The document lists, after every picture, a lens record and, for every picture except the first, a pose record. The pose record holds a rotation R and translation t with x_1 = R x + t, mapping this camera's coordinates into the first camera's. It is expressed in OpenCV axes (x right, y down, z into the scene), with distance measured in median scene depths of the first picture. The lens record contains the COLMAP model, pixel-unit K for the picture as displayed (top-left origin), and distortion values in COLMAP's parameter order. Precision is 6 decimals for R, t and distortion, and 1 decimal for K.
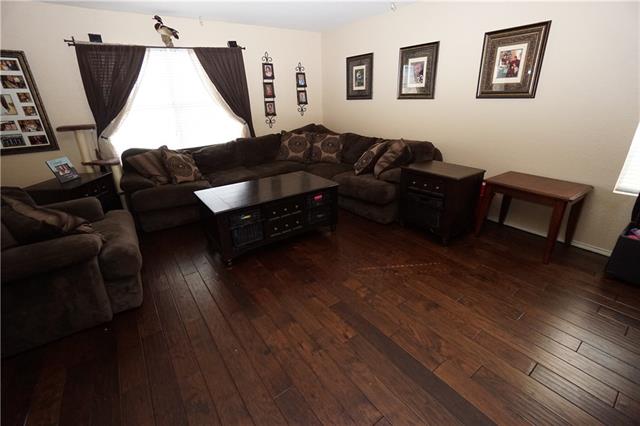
lens RADIAL K [[286.4, 0, 320.0], [0, 286.4, 213.0], [0, 0, 1]] dist [-0.026107, 0.000916]
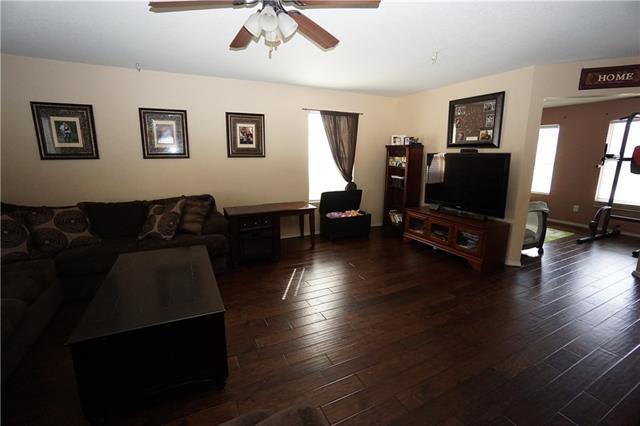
lens RADIAL K [[286.4, 0, 320.0], [0, 286.4, 213.0], [0, 0, 1]] dist [-0.026107, 0.000916]
pose [[0.164740, -0.173715, 0.970919, -0.643001], [0.364351, 0.925463, 0.103761, -0.134116], [-0.916575, 0.336662, 0.215754, 0.368071]]
